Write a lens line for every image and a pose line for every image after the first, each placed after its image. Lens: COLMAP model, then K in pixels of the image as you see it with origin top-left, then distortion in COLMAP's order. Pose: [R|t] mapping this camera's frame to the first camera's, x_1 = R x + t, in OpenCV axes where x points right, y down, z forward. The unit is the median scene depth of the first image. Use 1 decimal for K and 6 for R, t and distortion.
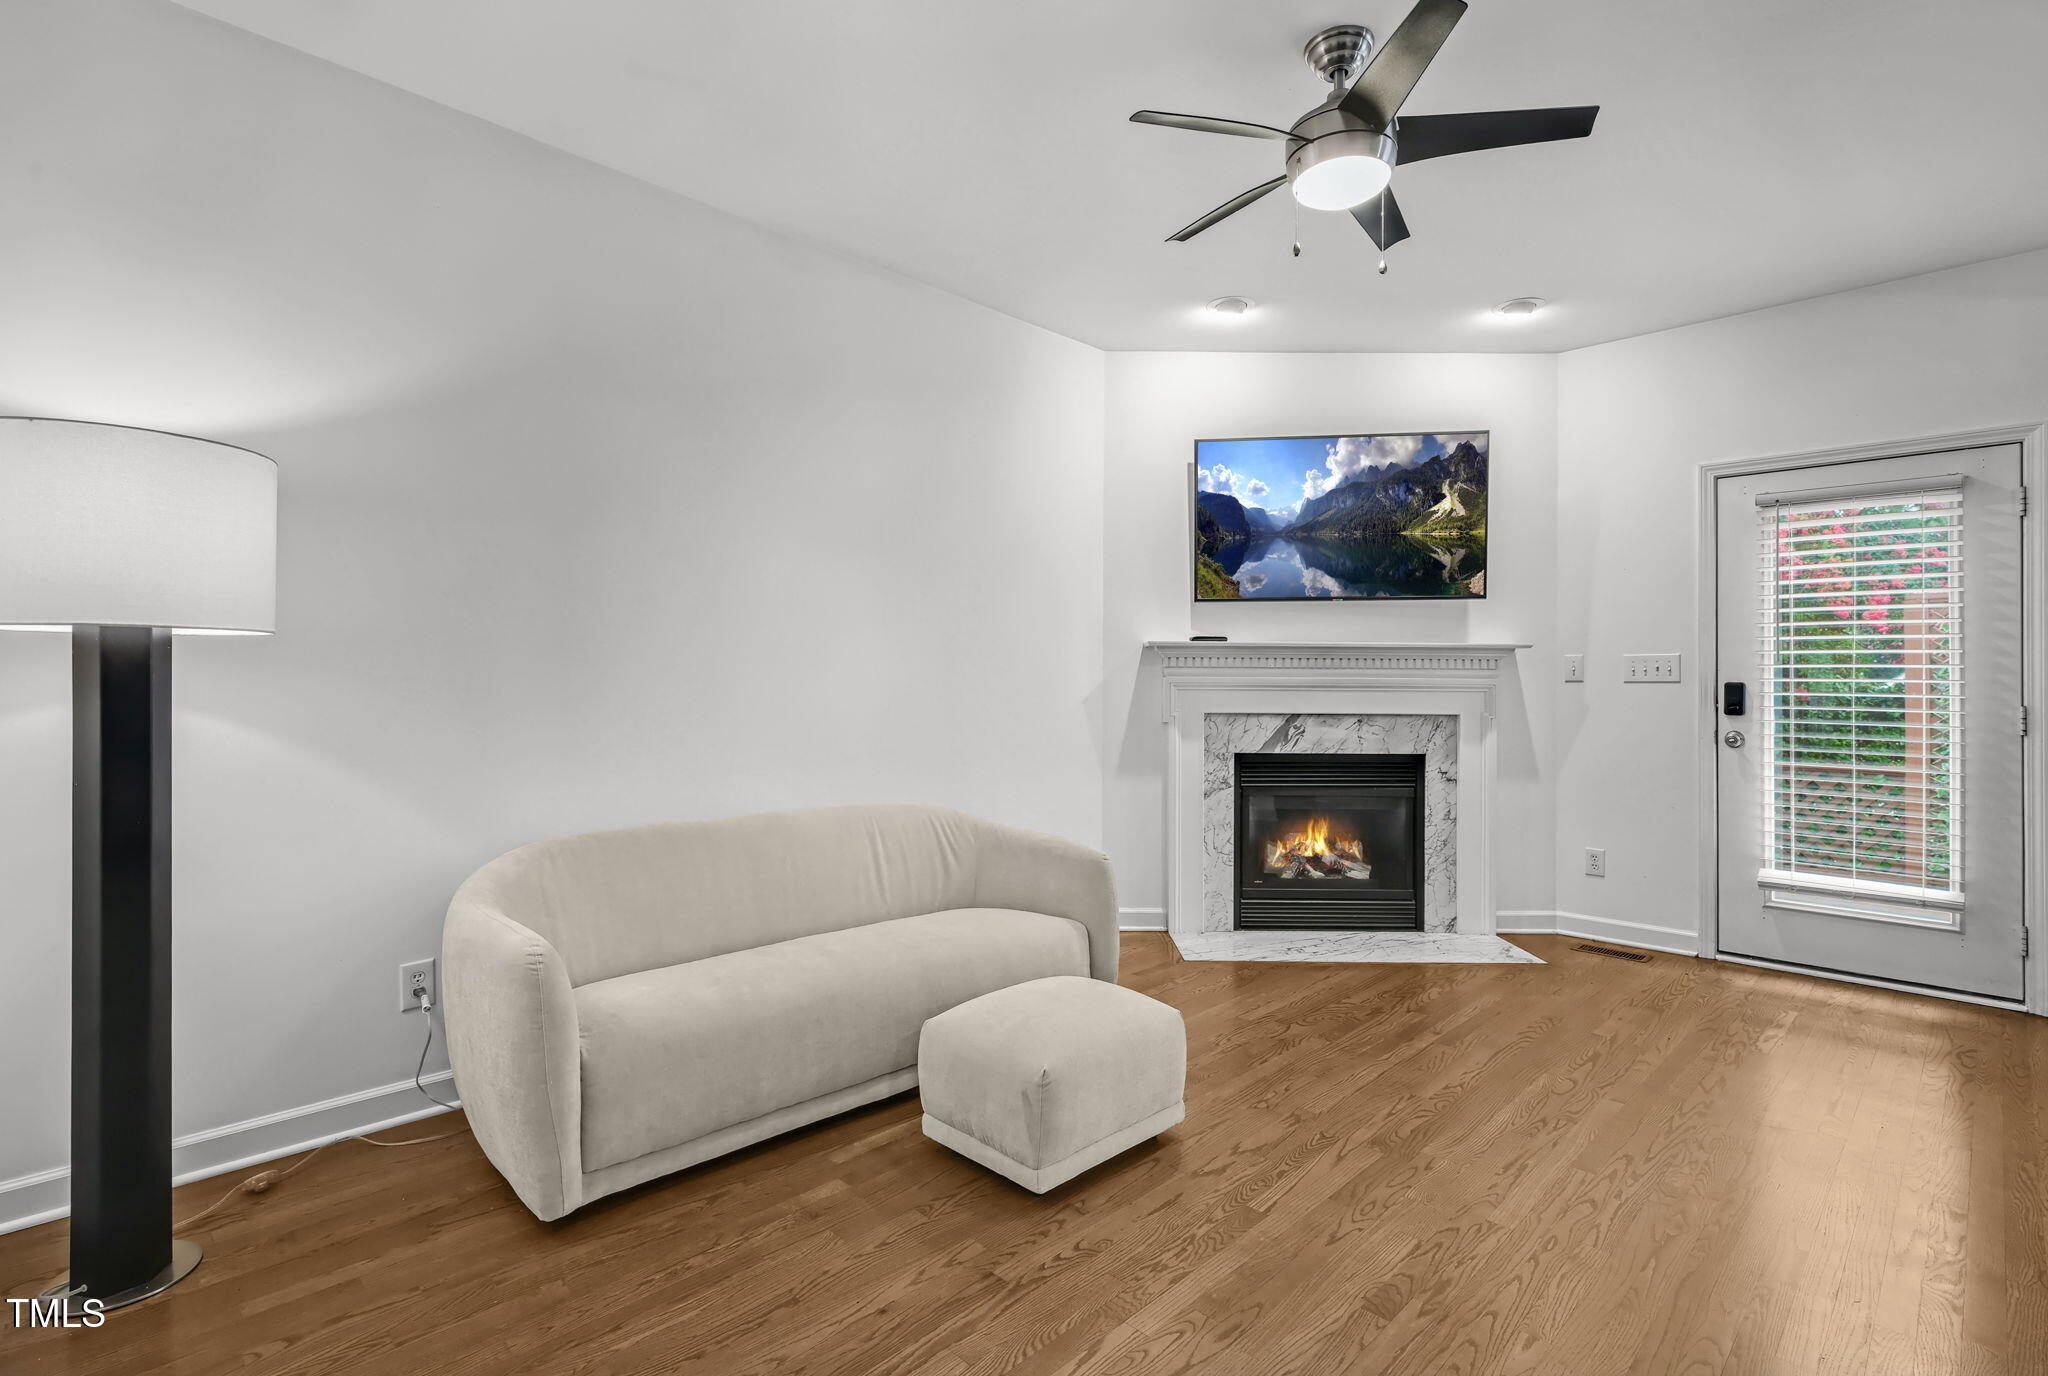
lens RADIAL K [[959.2, 0, 1029.0], [0, 959.2, 675.2], [0, 0, 1]] dist [-0.008890, 0.000025]
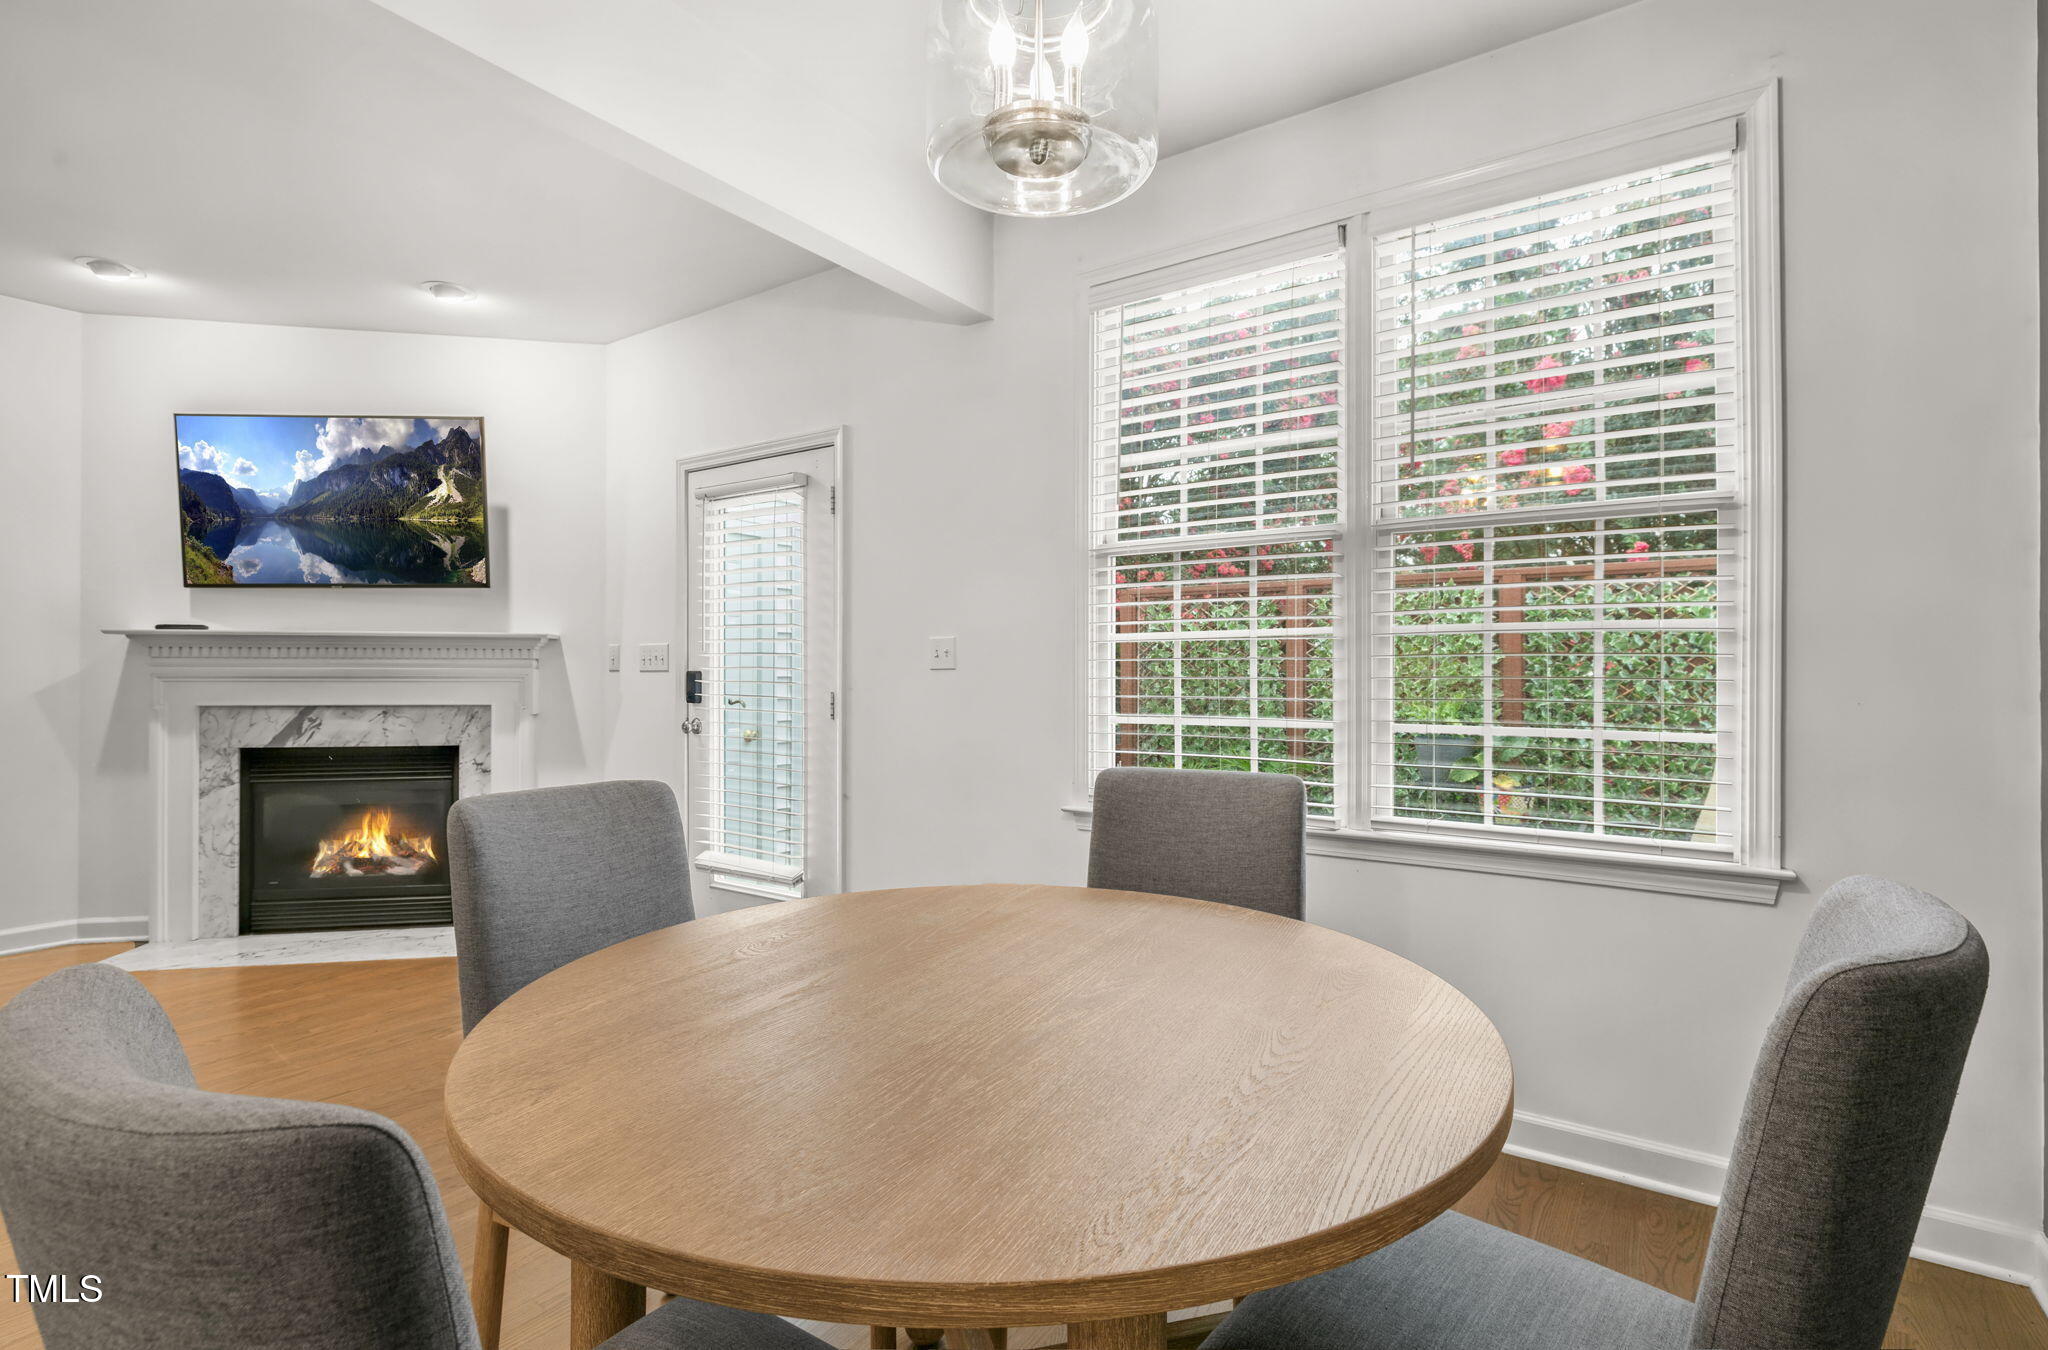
lens RADIAL K [[950.1, 0, 1011.0], [0, 950.1, 672.8], [0, 0, 1]] dist [-0.006232, 0.002367]
pose [[0.980926, -0.003347, 0.194351, 0.793176], [0.003072, 0.999994, 0.001716, 0.007987], [-0.194356, -0.001086, 0.980930, -0.063587]]
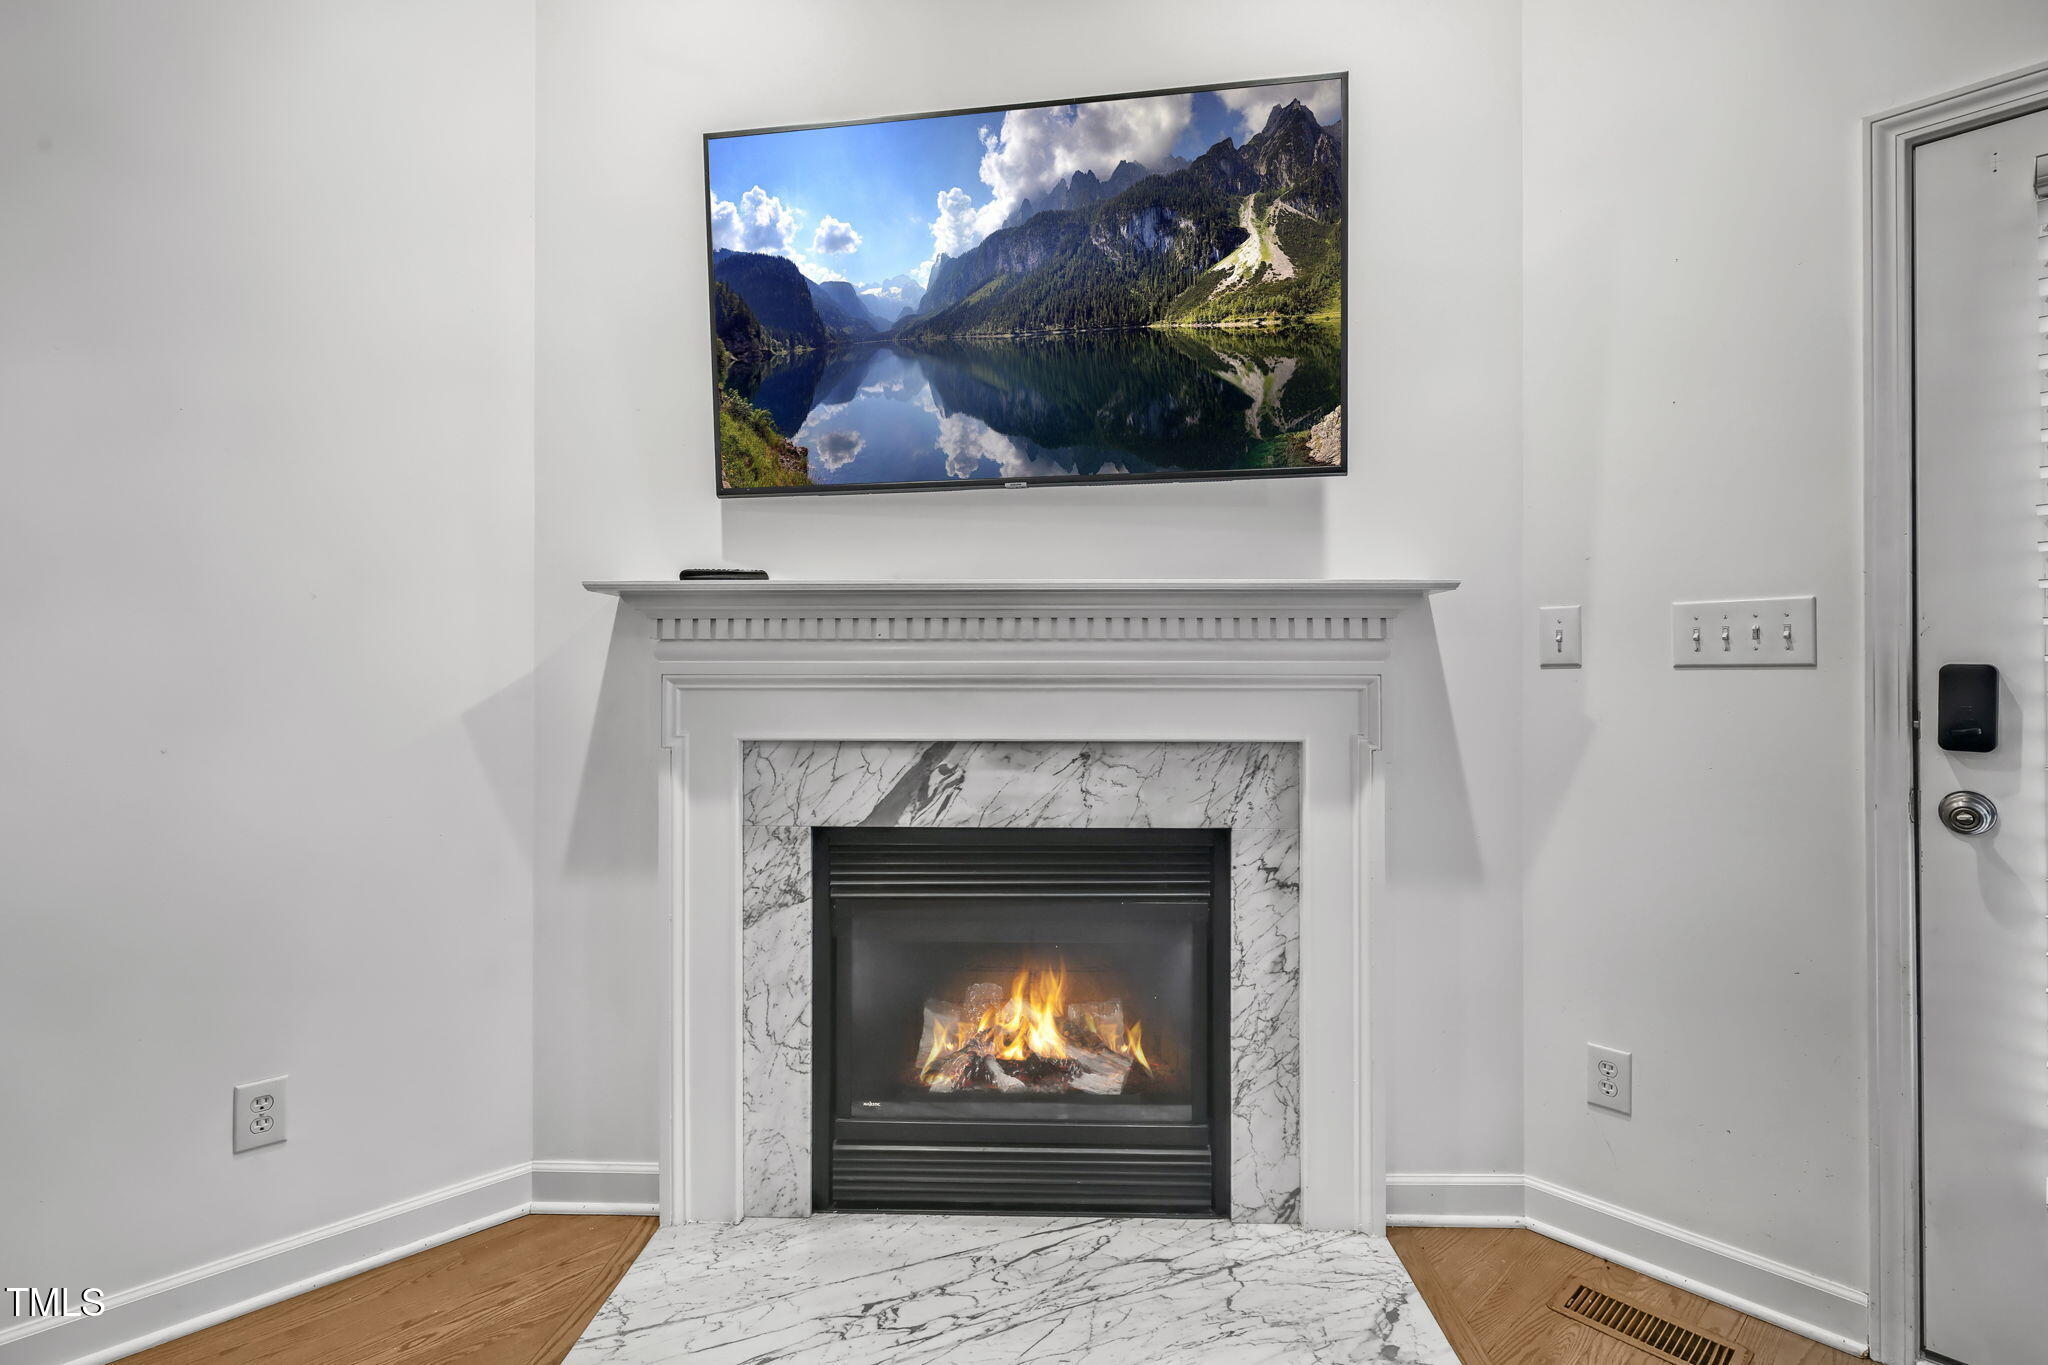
lens RADIAL K [[961.5, 0, 1041.2], [0, 961.5, 664.9], [0, 0, 1]] dist [-0.006330, 0.000783]
pose [[0.999795, -0.005969, -0.019349, 0.339359], [0.005931, 0.999980, -0.002012, 0.005475], [0.019360, 0.001897, 0.999811, 0.552221]]
